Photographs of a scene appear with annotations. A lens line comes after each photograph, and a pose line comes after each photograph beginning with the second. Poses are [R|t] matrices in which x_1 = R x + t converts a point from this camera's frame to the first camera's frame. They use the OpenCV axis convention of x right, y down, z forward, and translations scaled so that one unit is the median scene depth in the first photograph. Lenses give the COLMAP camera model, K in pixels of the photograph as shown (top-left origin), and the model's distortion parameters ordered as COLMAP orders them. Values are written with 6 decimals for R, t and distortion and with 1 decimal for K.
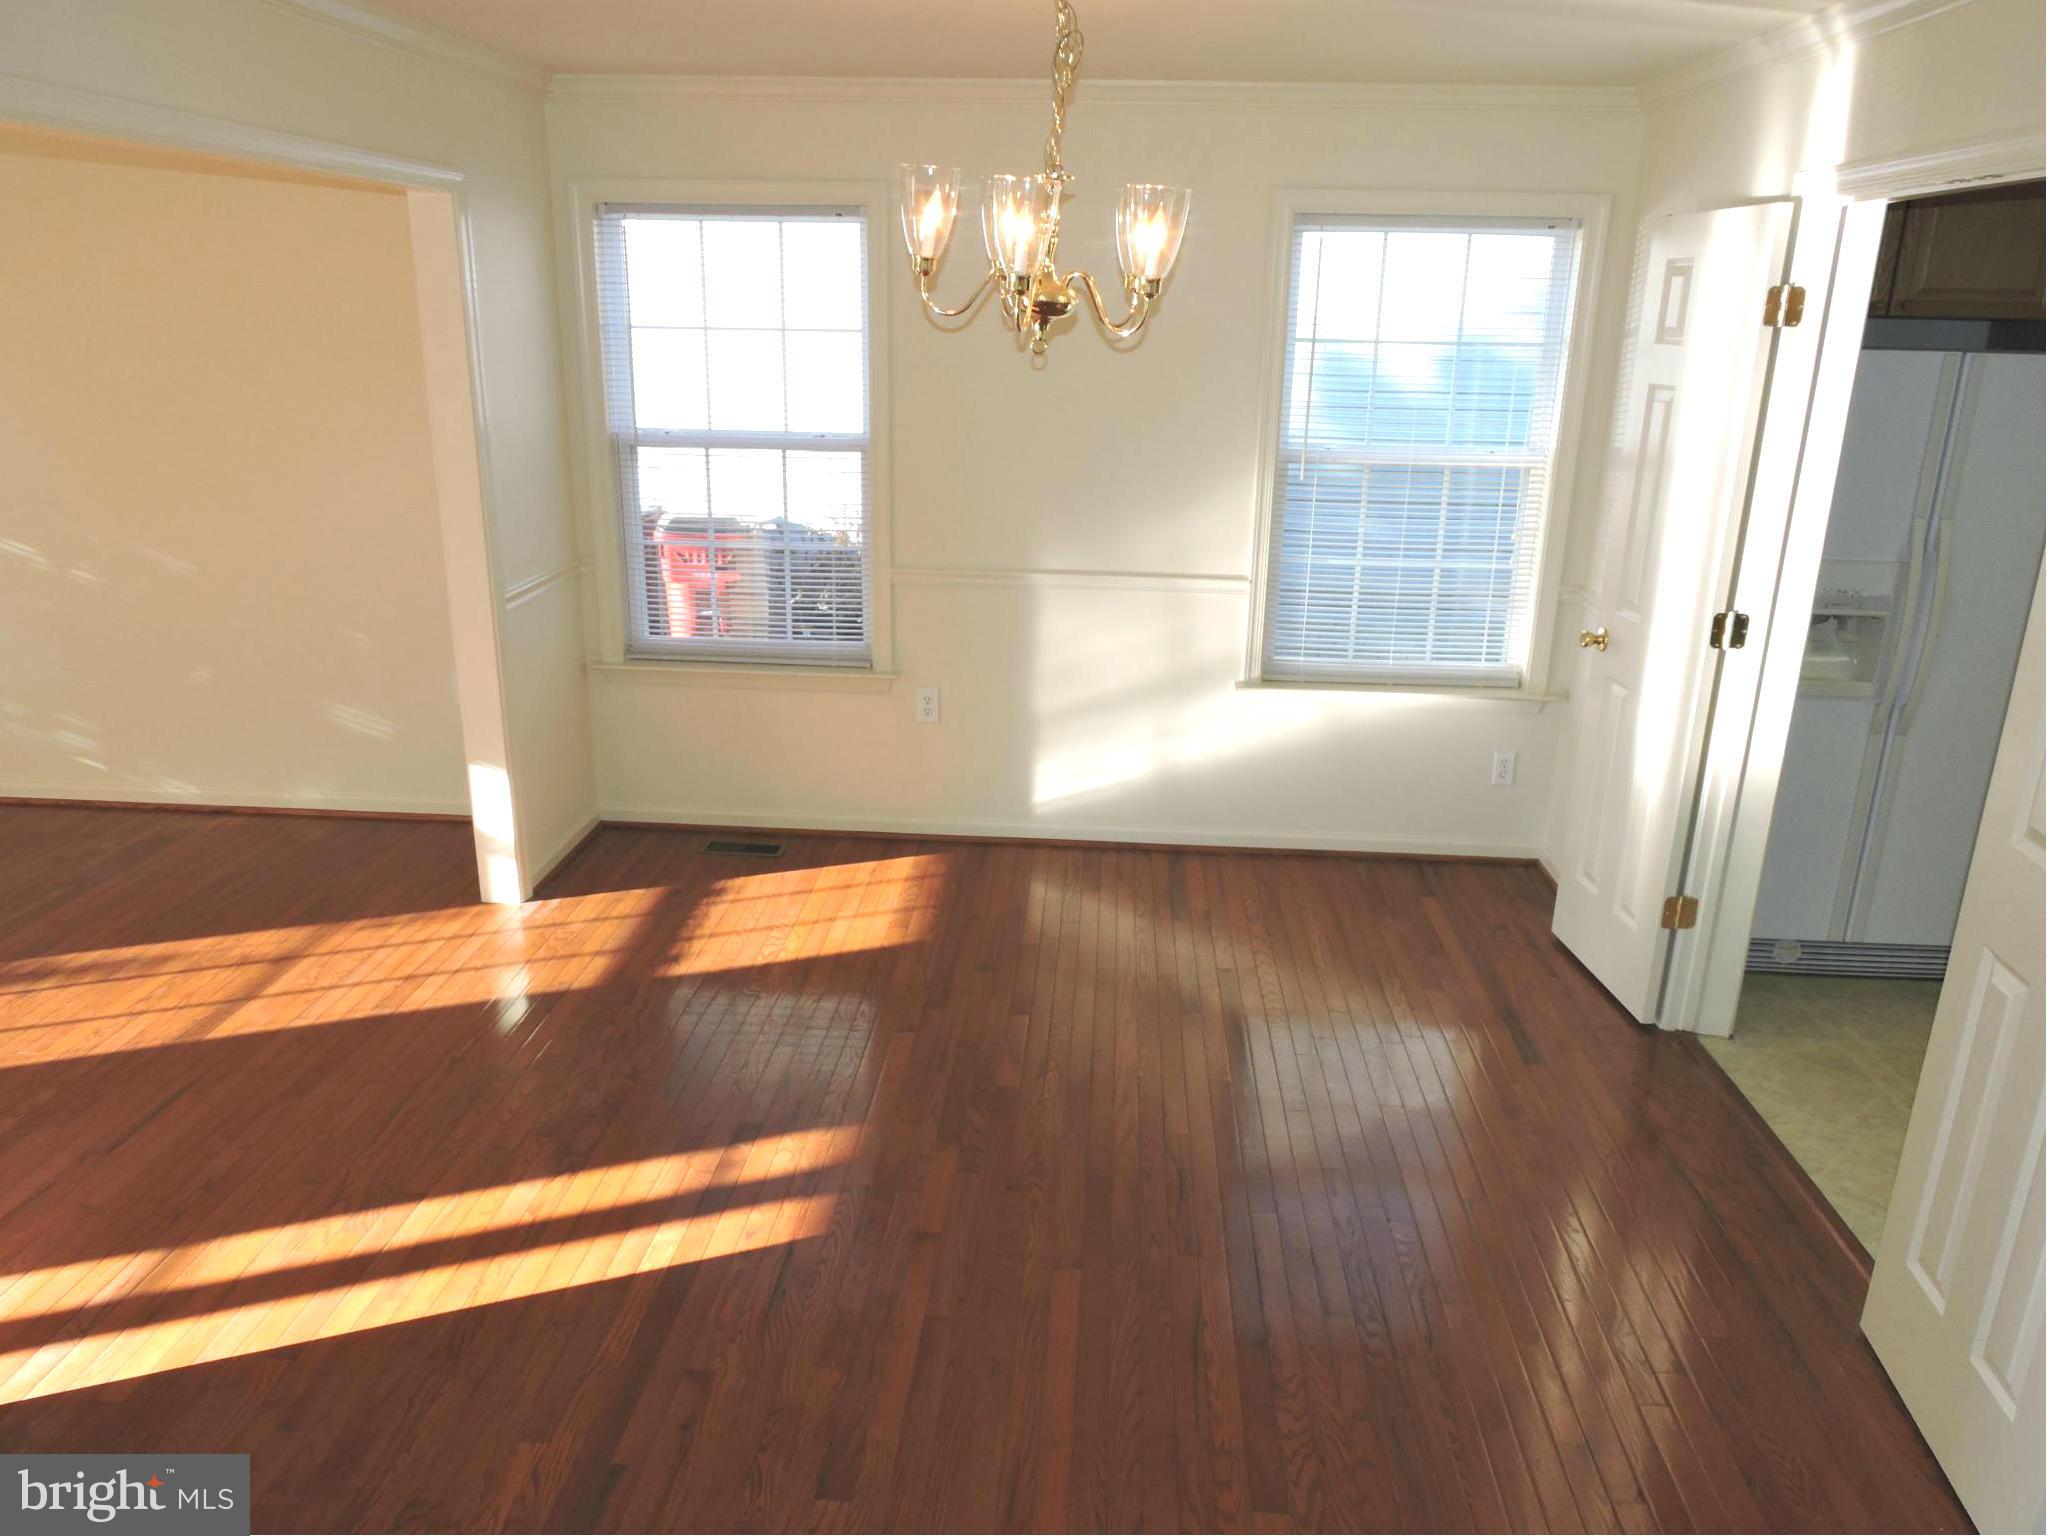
lens RADIAL K [[1379.8, 0, 1022.2], [0, 1379.8, 767.9], [0, 0, 1]] dist [0.004460, 0.001490]
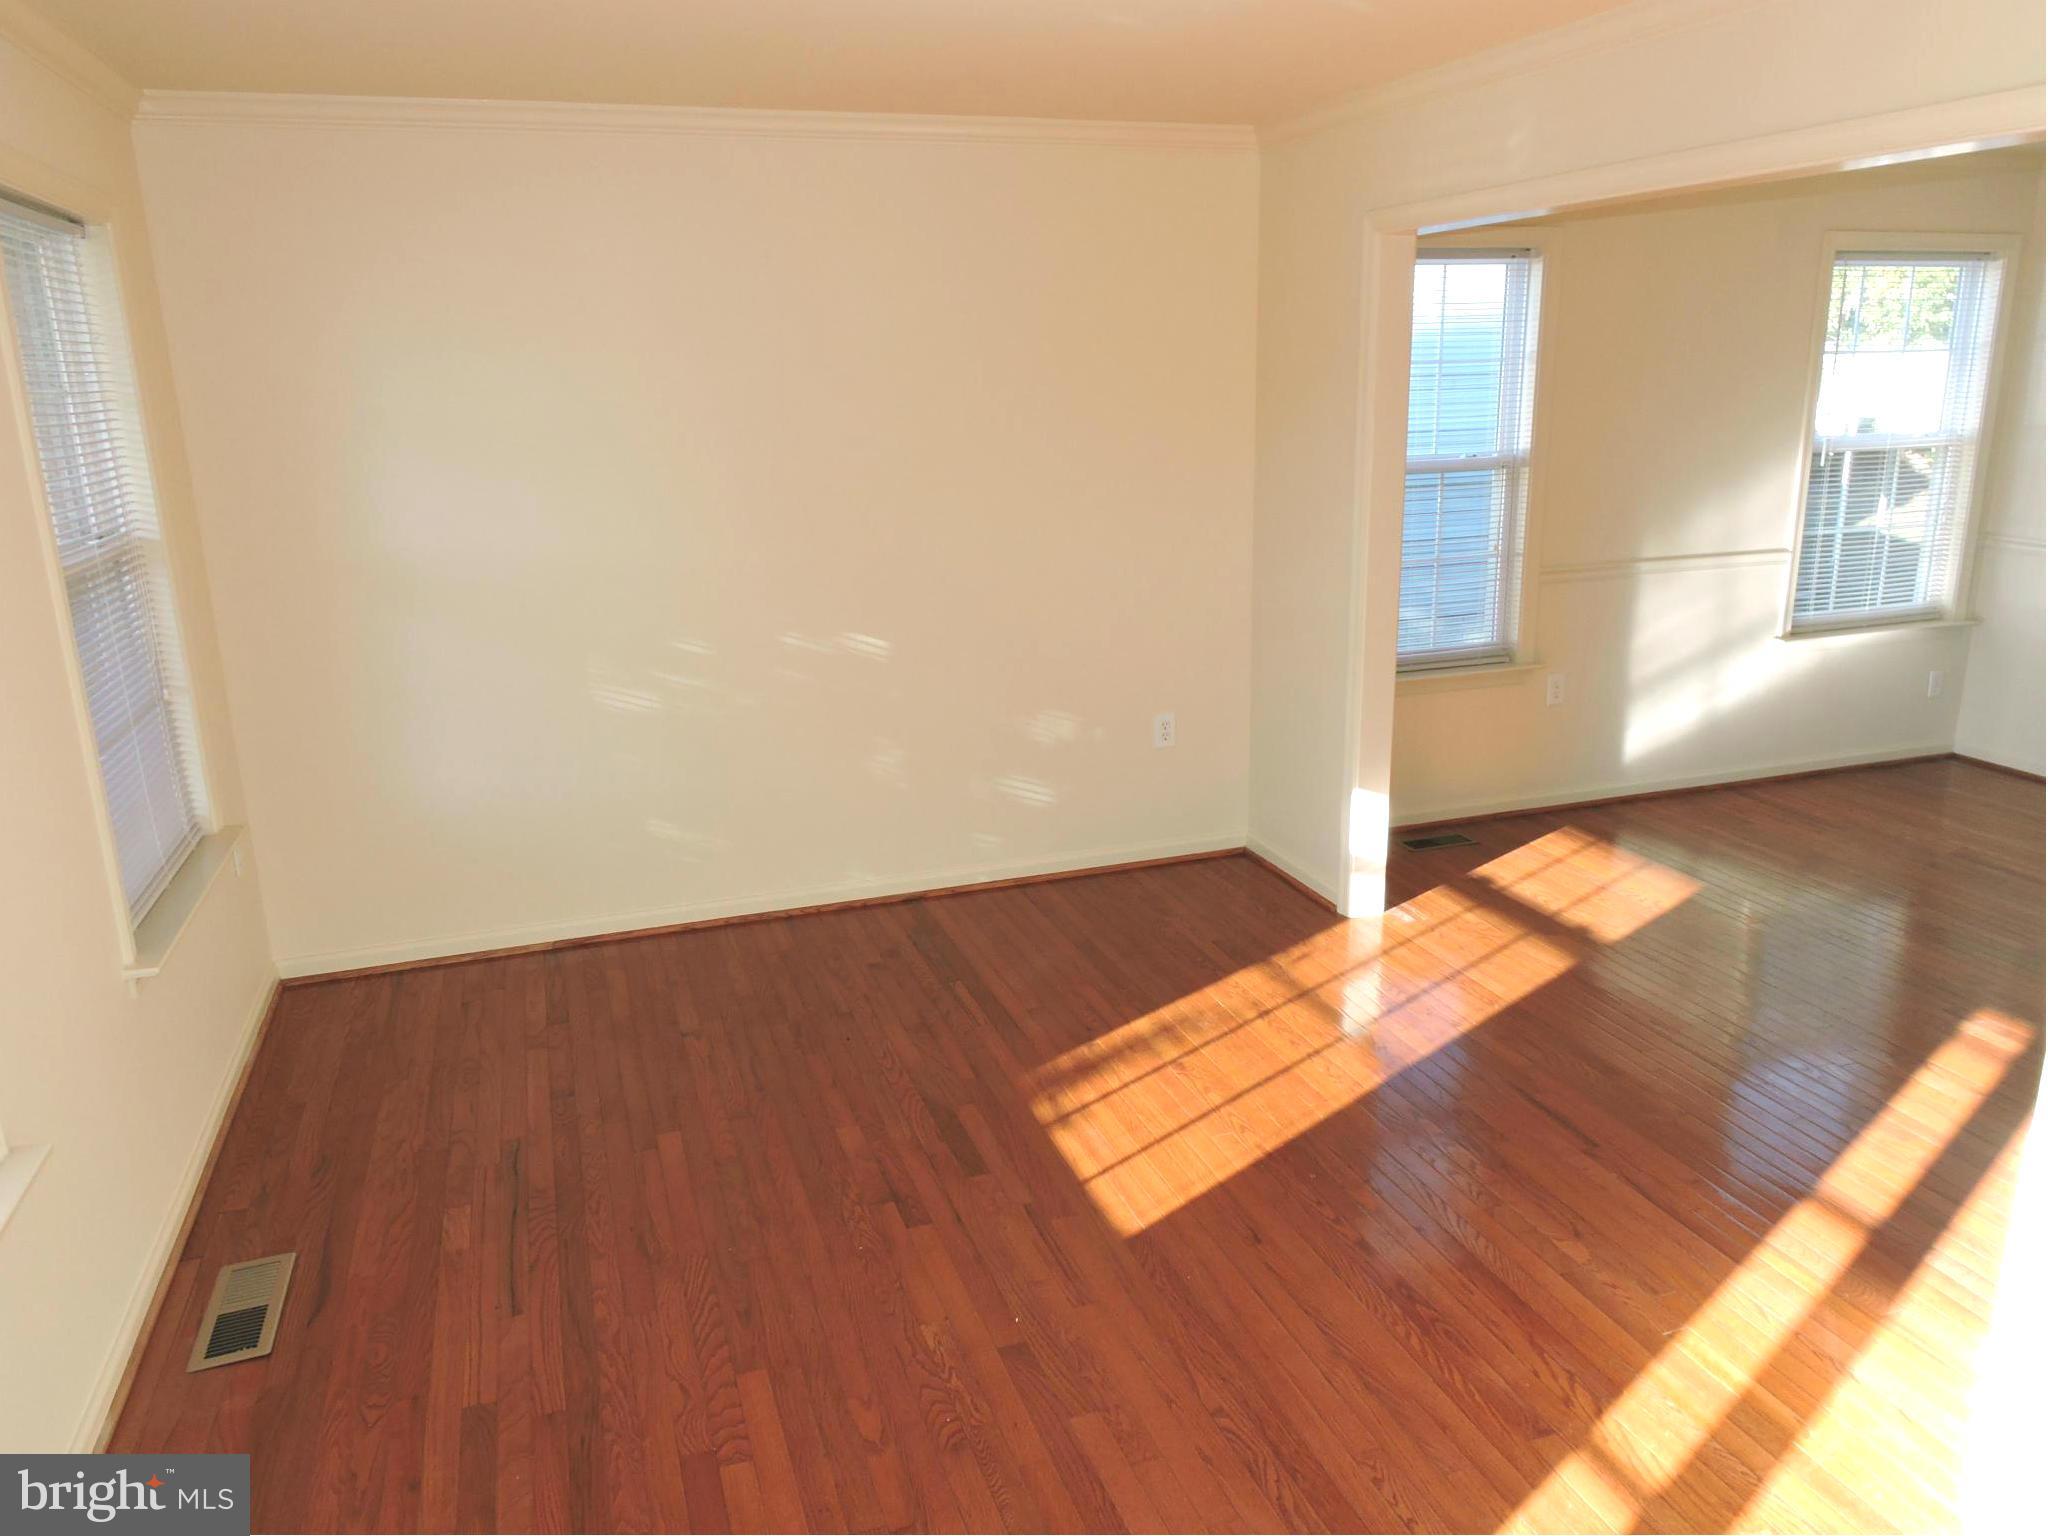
lens RADIAL K [[1453.3, 0, 1026.6], [0, 1453.3, 765.2], [0, 0, 1]] dist [-0.008436, 0.002765]
pose [[0.927528, -0.137109, 0.347697, -0.895792], [0.151037, 0.988441, -0.013134, -0.035249], [-0.341877, 0.064697, 0.937515, 0.056177]]
